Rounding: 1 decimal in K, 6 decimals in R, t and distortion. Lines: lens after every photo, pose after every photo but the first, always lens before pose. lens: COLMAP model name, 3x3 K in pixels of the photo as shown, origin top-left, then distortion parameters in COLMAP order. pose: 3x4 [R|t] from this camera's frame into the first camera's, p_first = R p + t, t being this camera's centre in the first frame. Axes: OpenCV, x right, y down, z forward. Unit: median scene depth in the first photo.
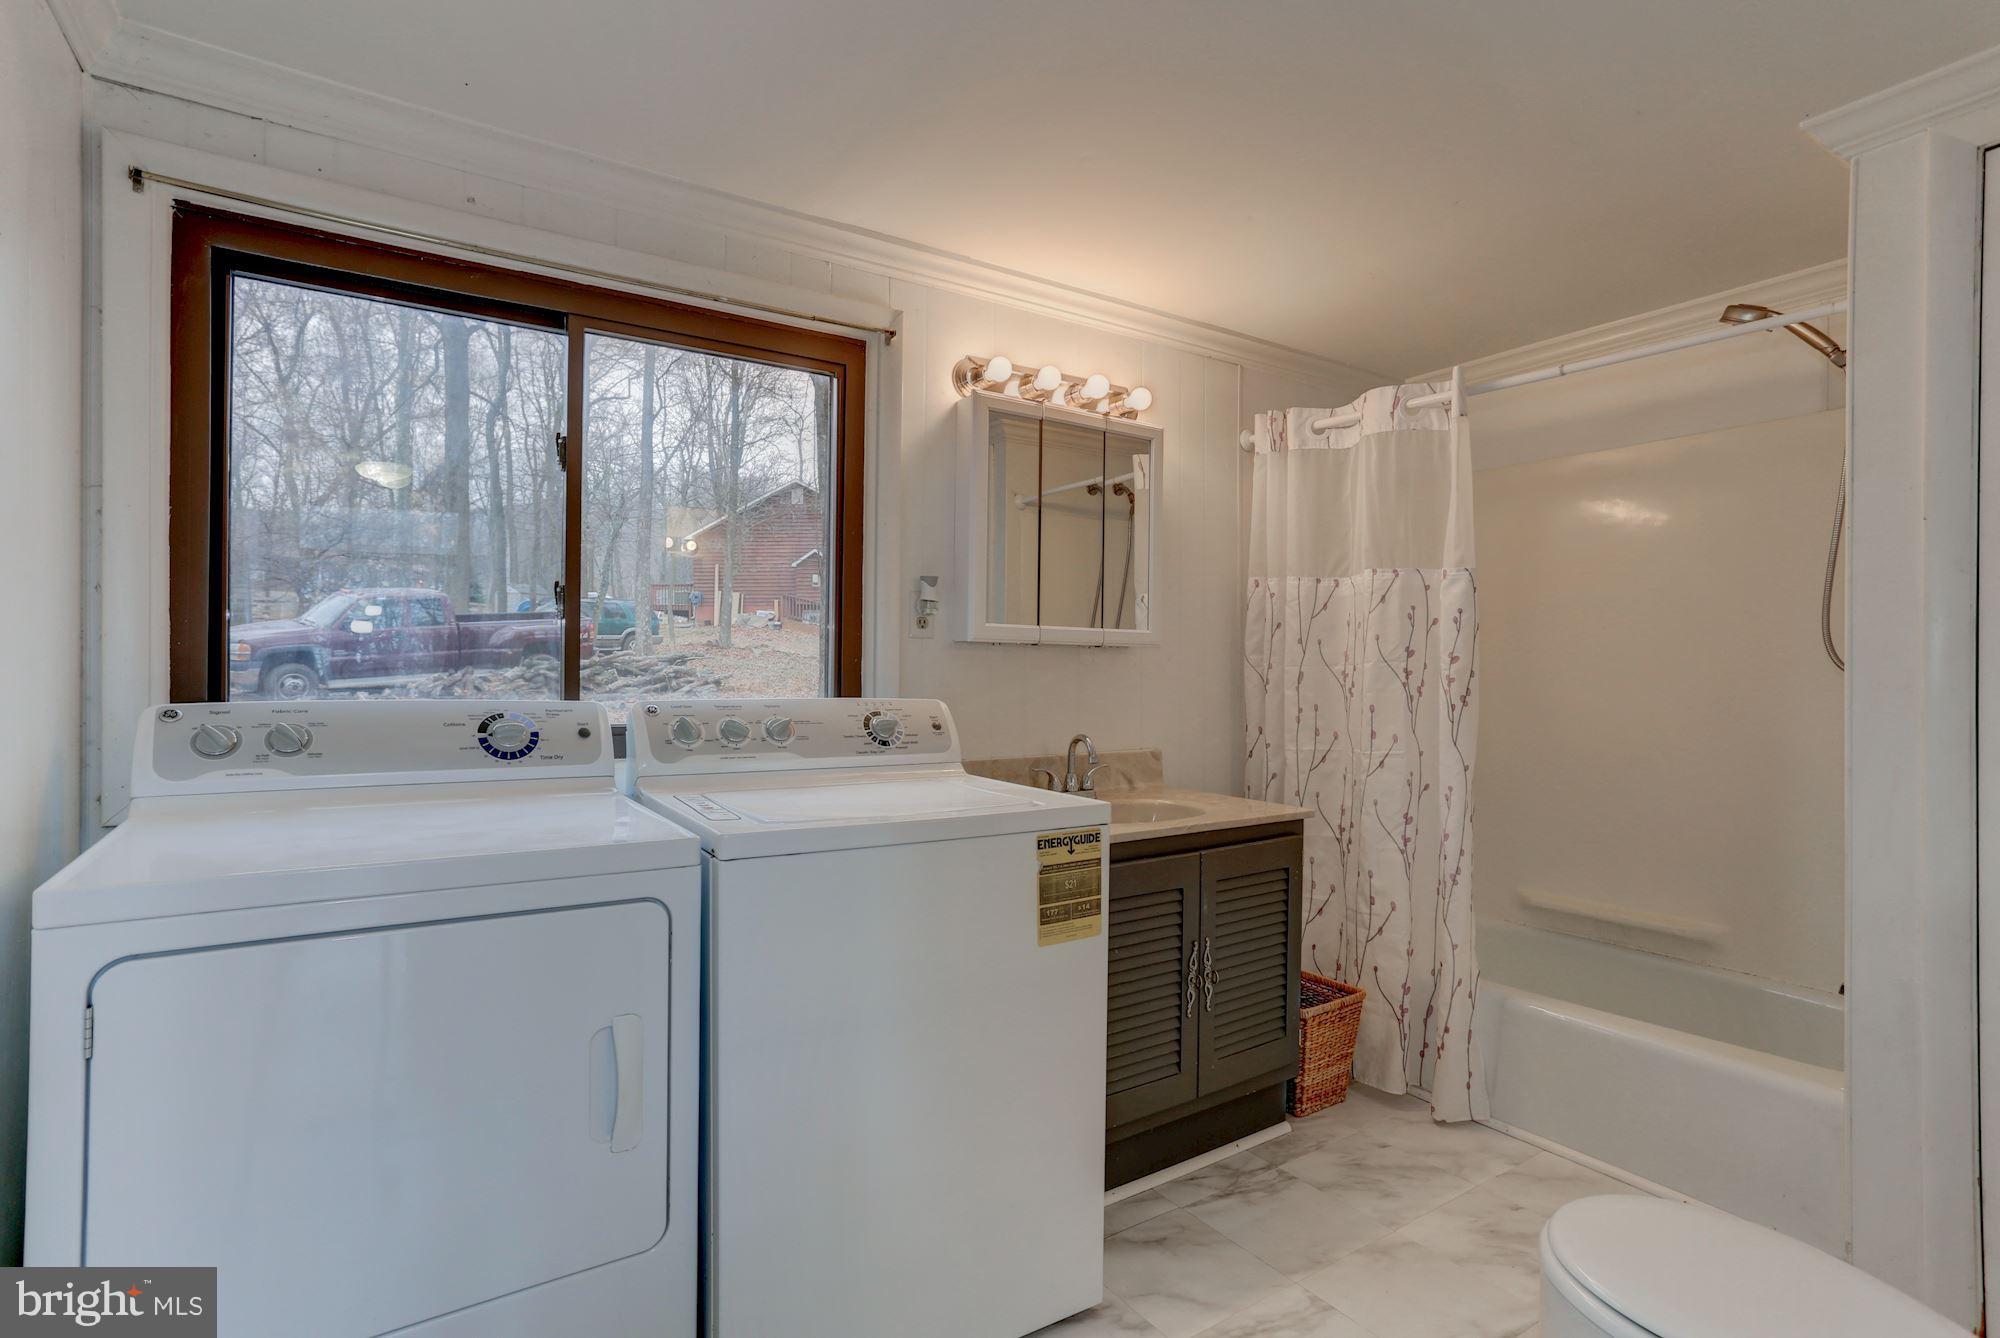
lens RADIAL K [[969.7, 0, 994.9], [0, 969.7, 672.4], [0, 0, 1]] dist [-0.059328, 0.039702]
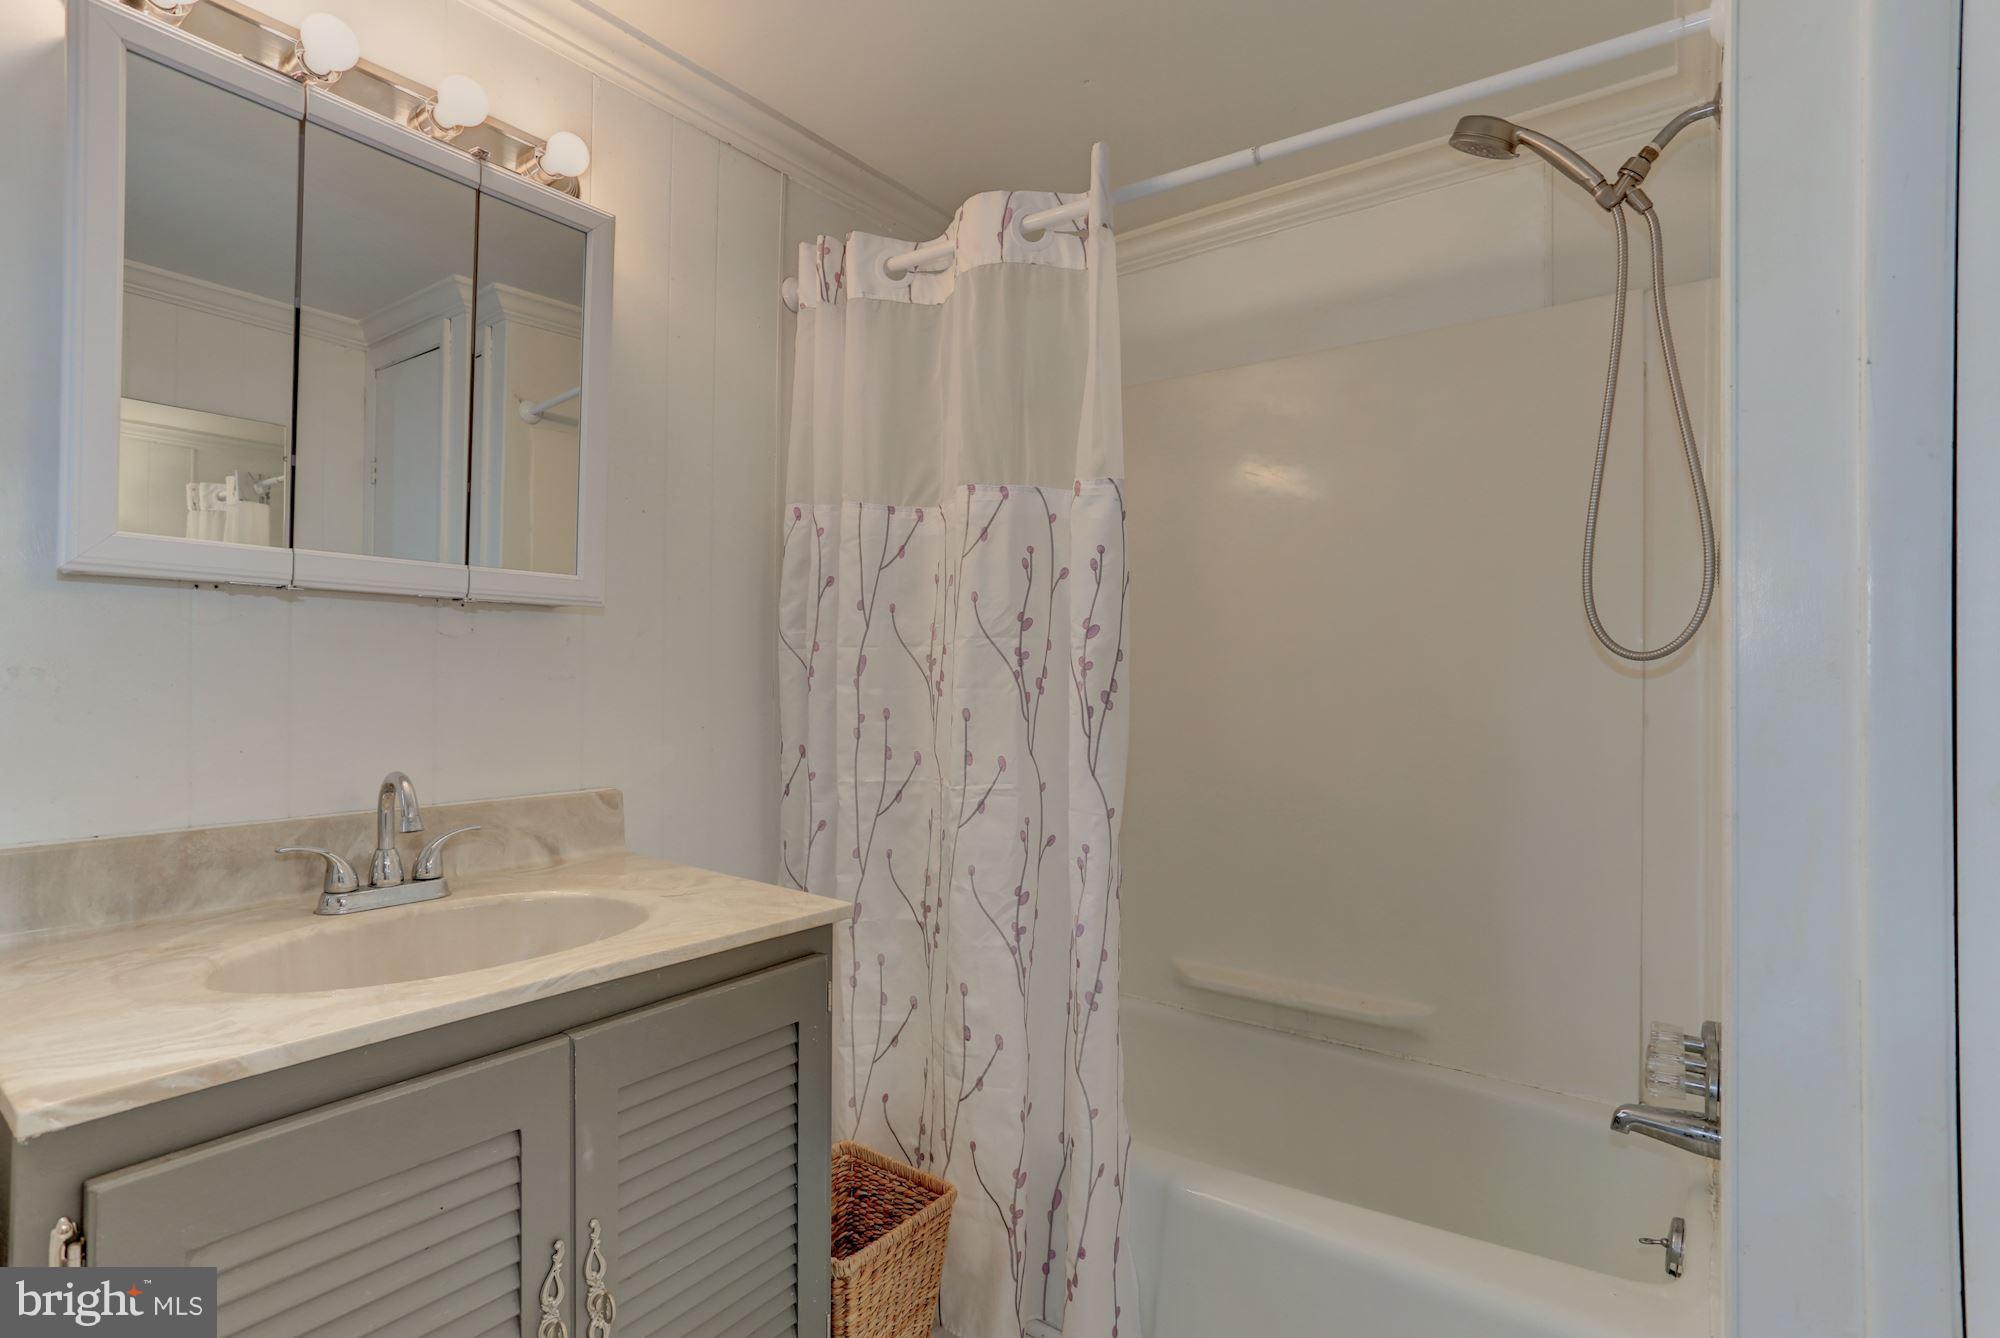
lens RADIAL K [[969.7, 0, 994.9], [0, 969.7, 672.4], [0, 0, 1]] dist [-0.059328, 0.039702]
pose [[0.940668, 0.004069, 0.339304, 0.203429], [-0.001892, 0.999975, -0.006749, 0.015266], [-0.339323, 0.005707, 0.940653, 0.423329]]
